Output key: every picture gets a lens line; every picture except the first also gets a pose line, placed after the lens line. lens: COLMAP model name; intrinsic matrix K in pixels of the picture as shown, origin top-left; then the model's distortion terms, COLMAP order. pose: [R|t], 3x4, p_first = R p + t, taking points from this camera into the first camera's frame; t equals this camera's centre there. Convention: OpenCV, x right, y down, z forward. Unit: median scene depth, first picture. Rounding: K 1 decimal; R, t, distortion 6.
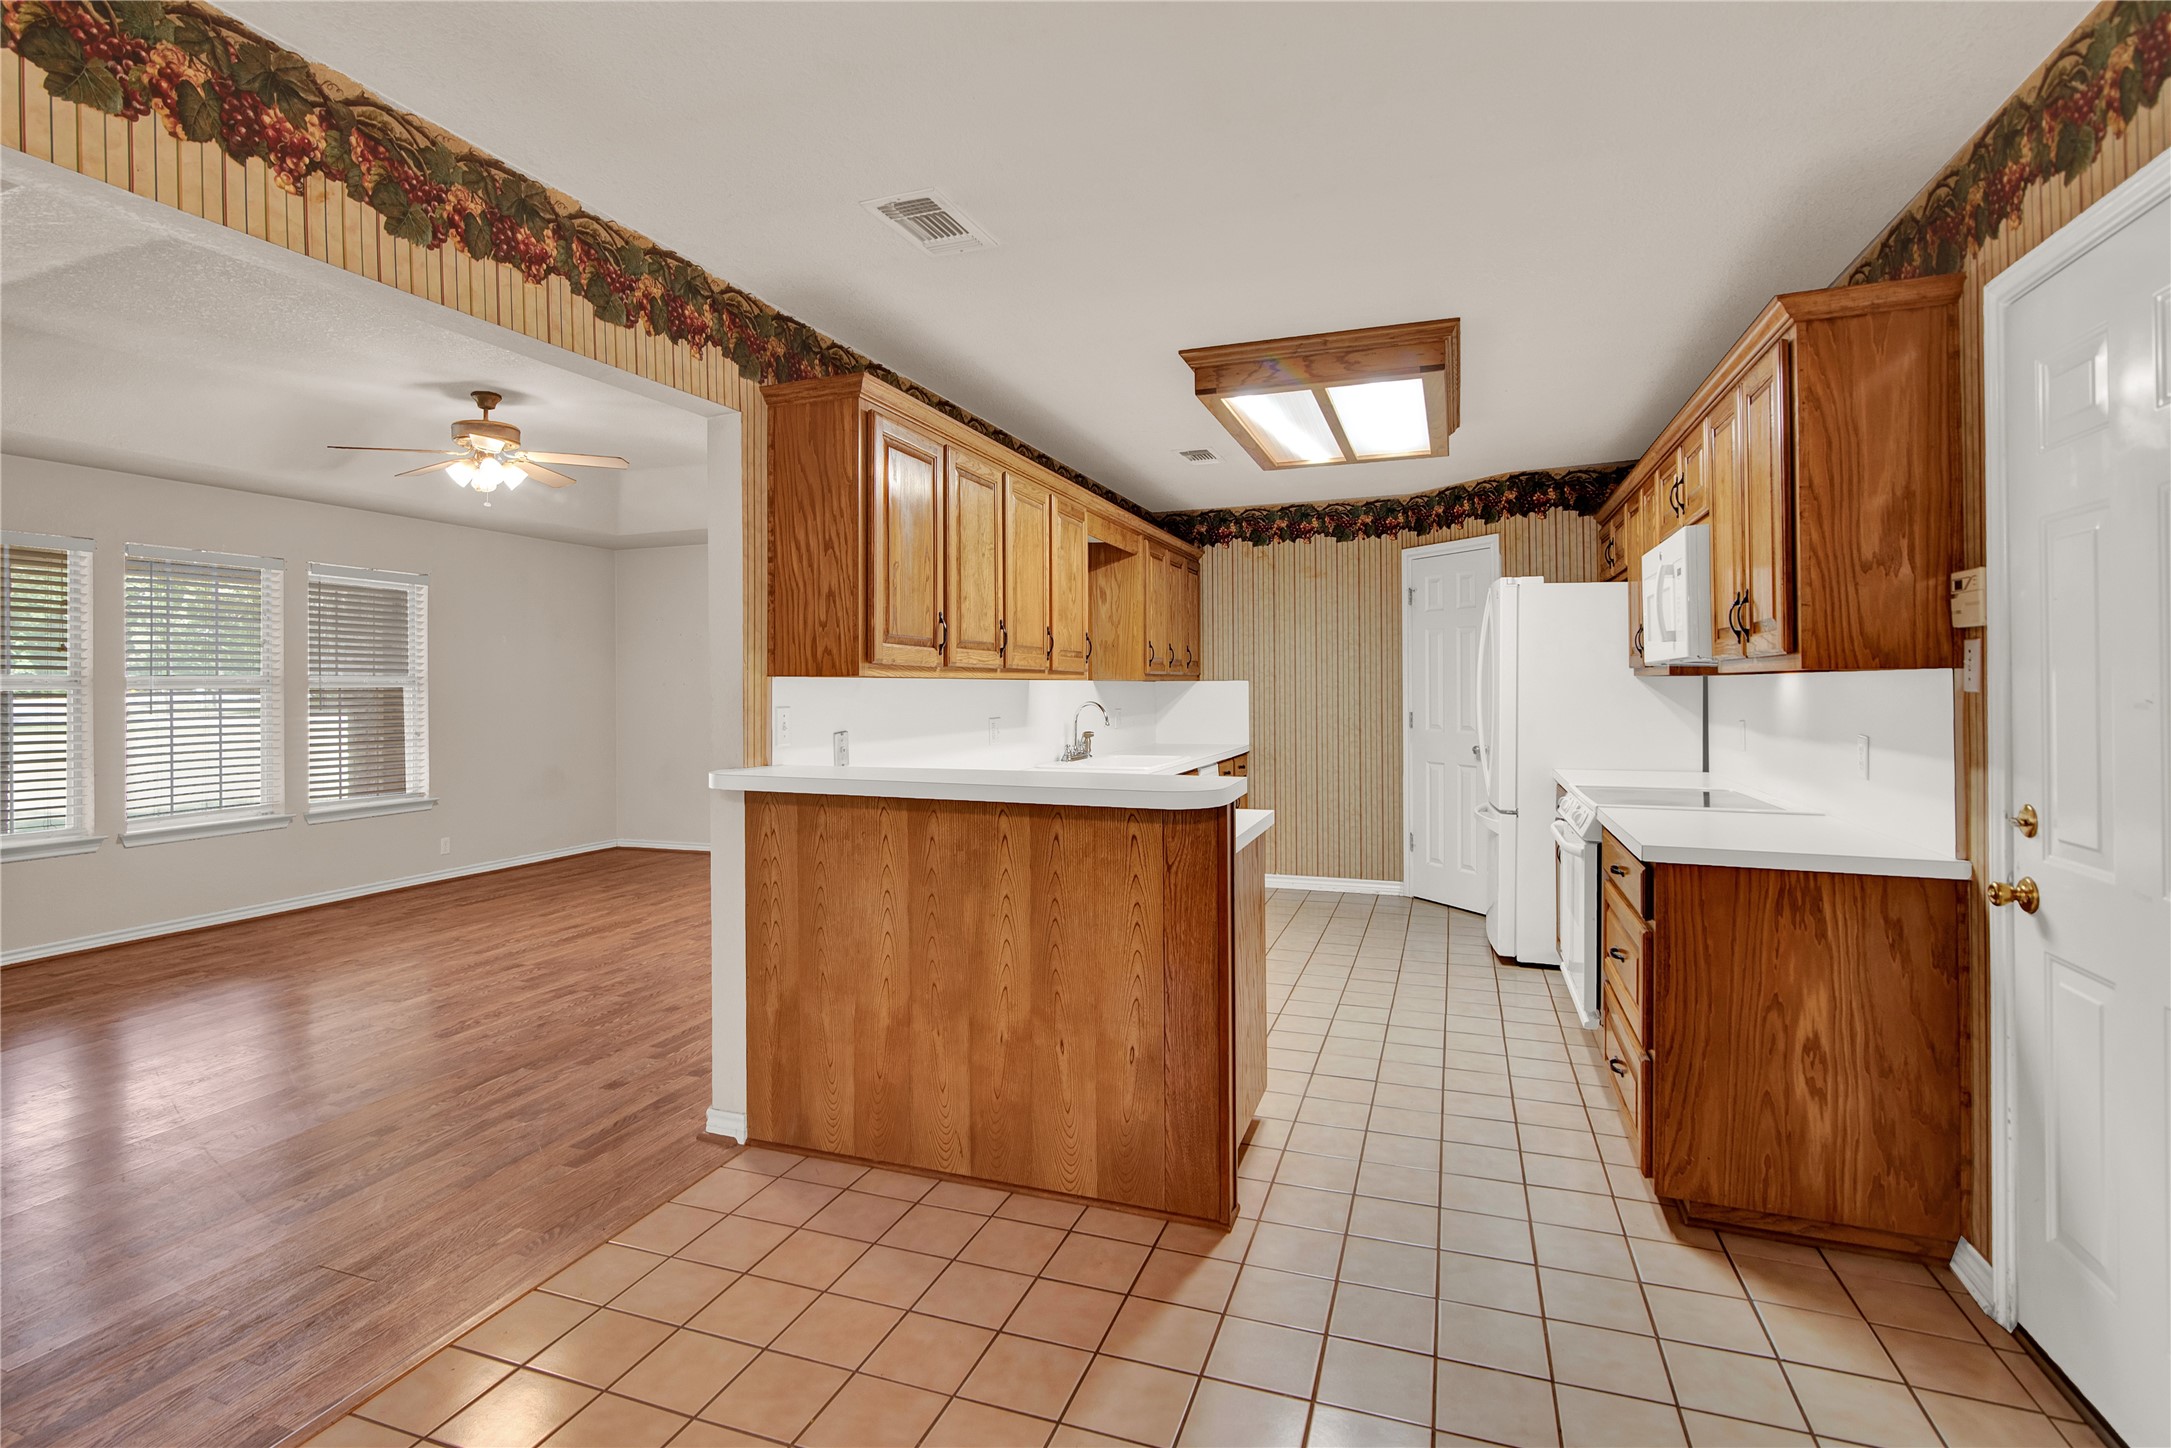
lens RADIAL K [[1025.8, 0, 1056.7], [0, 1025.8, 674.7], [0, 0, 1]] dist [-0.014402, -0.001821]
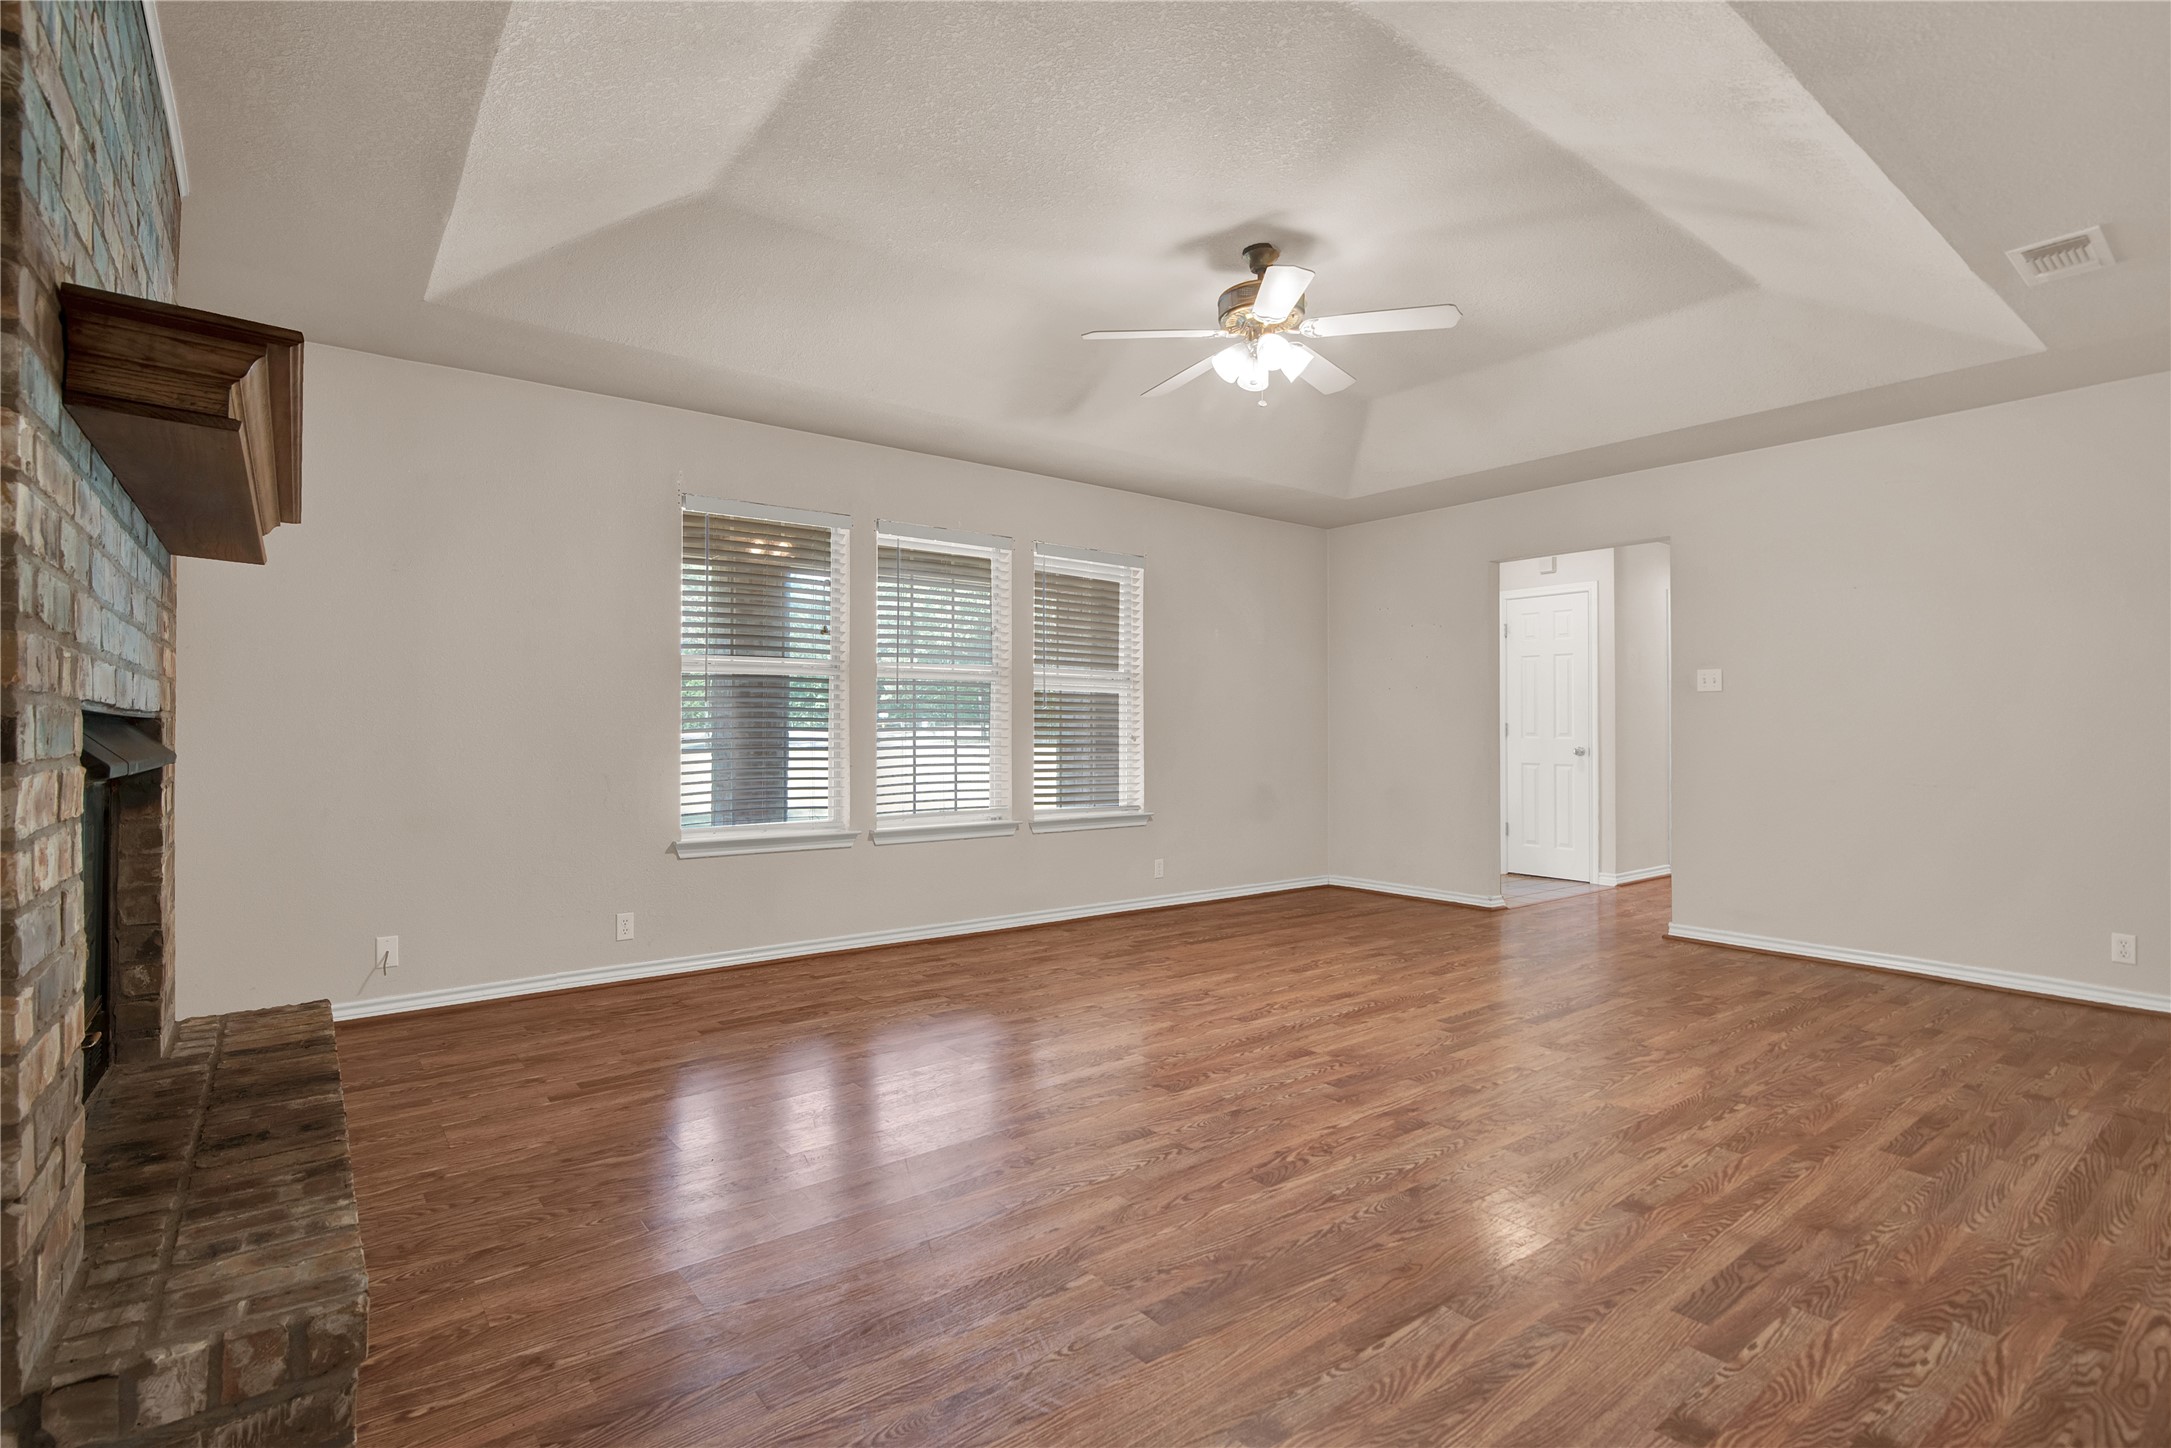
lens RADIAL K [[1025.8, 0, 1086.0], [0, 1025.8, 732.2], [0, 0, 1]] dist [-0.014402, -0.001821]
pose [[0.855958, 0.012566, -0.516893, -0.248494], [-0.005218, 0.999864, 0.015666, 0.047228], [0.517019, -0.010712, 0.855907, 0.271572]]
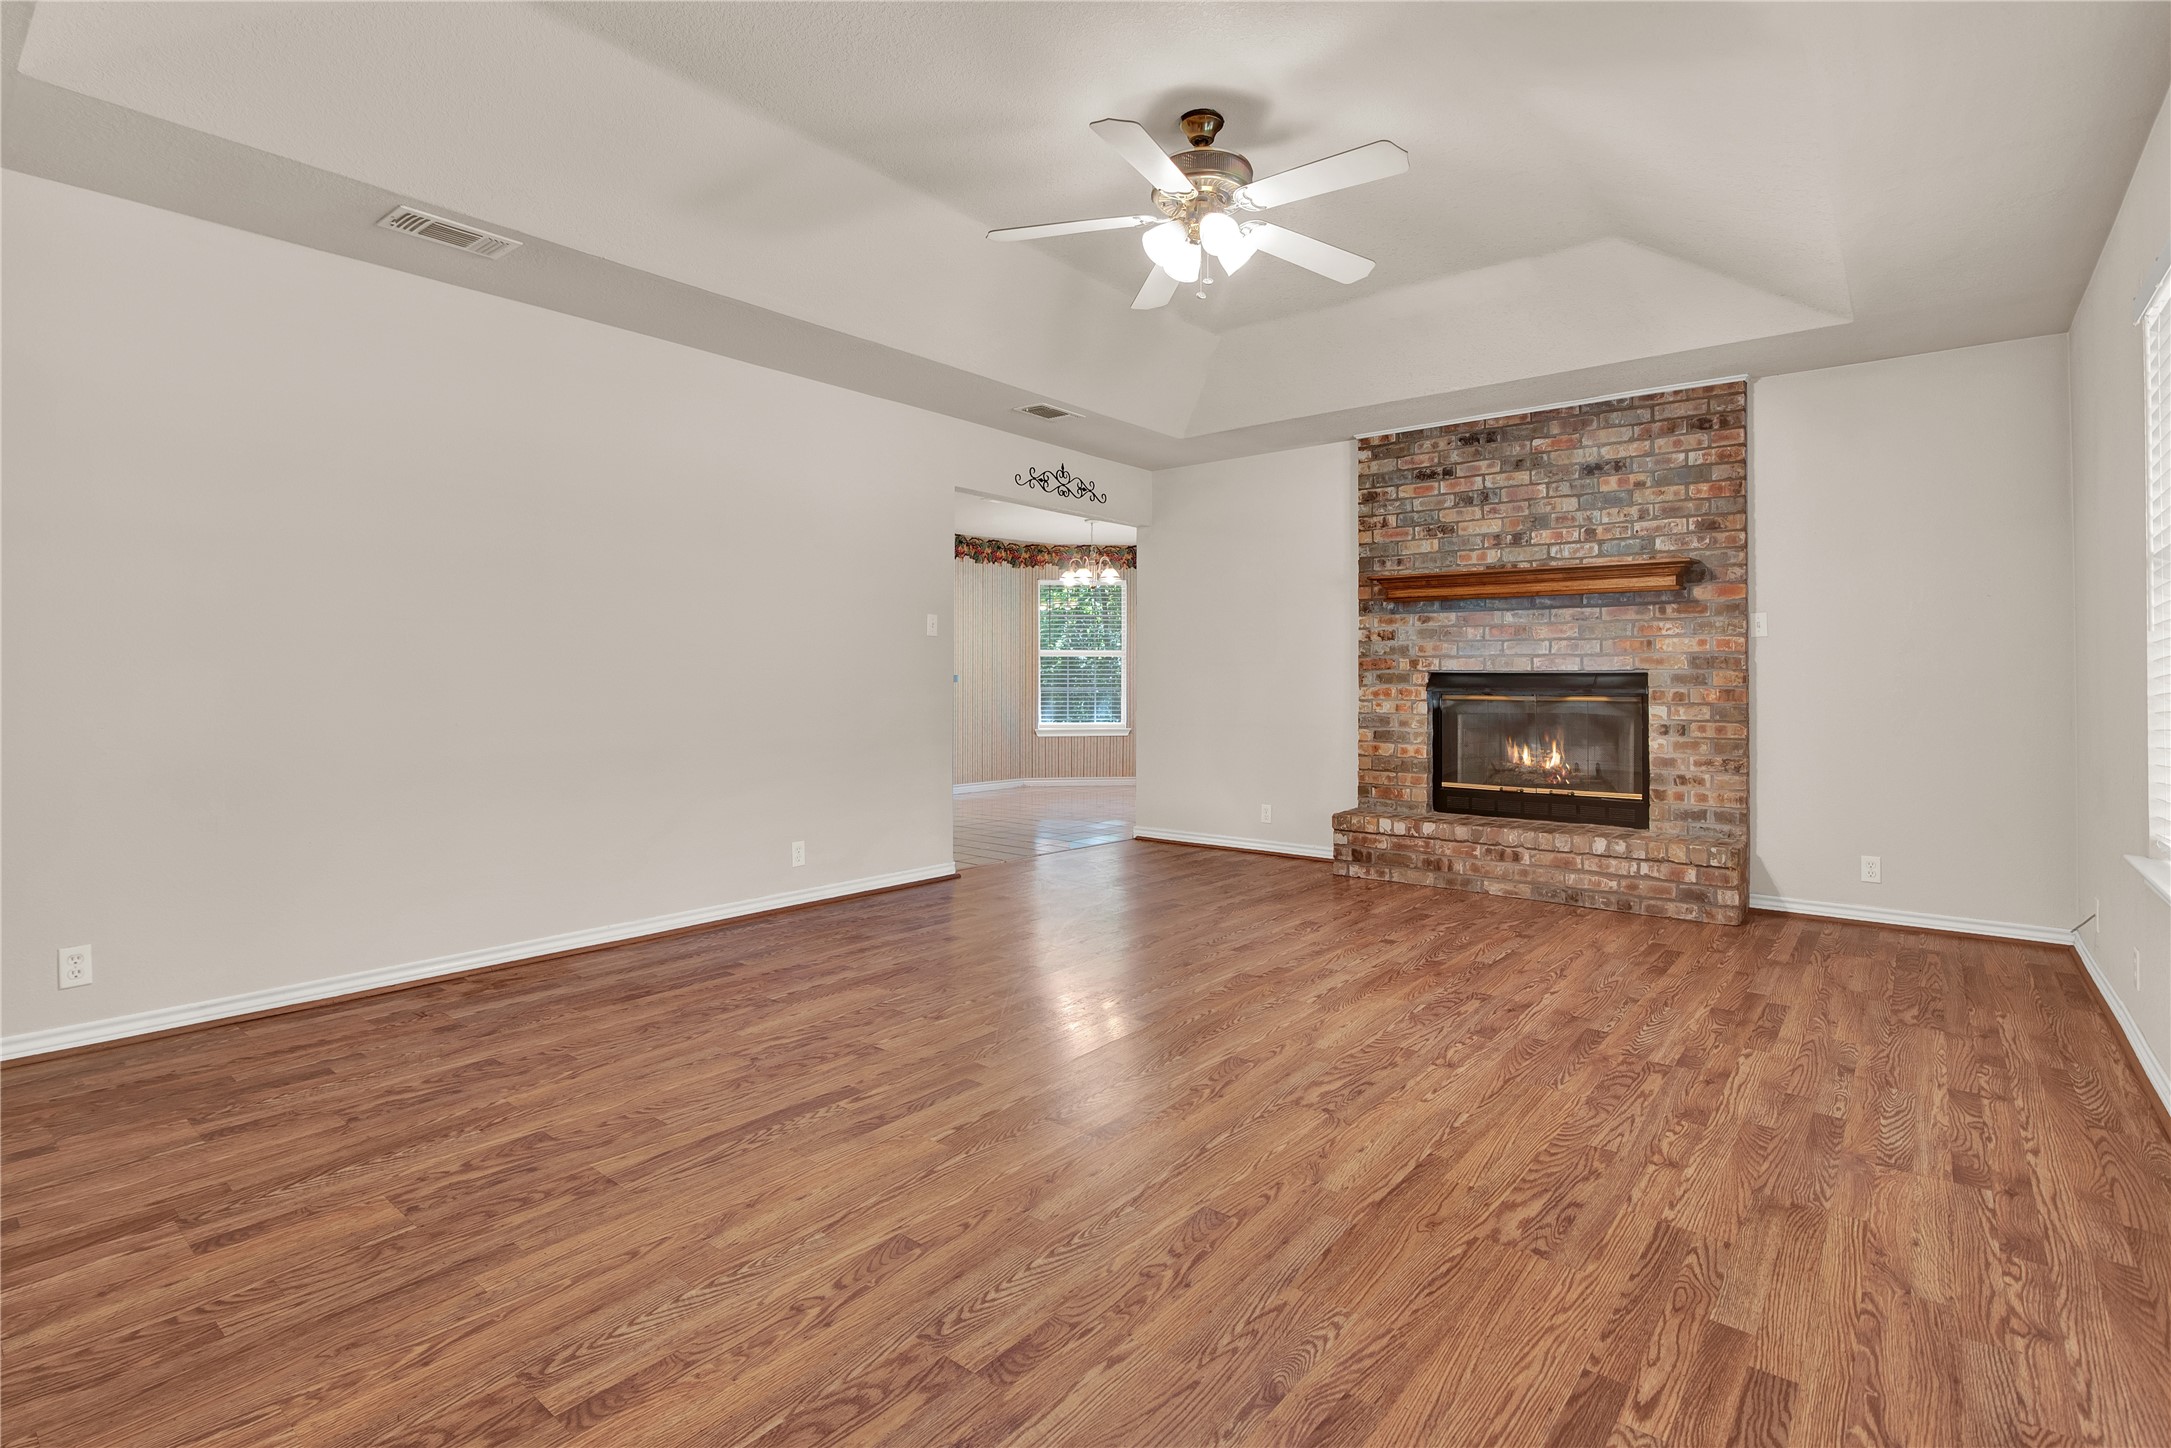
lens RADIAL K [[1025.8, 0, 1102.8], [0, 1025.8, 671.6], [0, 0, 1]] dist [-0.014402, -0.001821]
pose [[-0.954673, 0.005429, 0.297608, -0.654011], [0.002229, 0.999936, -0.011090, 0.060240], [-0.297649, -0.009923, -0.954624, 1.603765]]
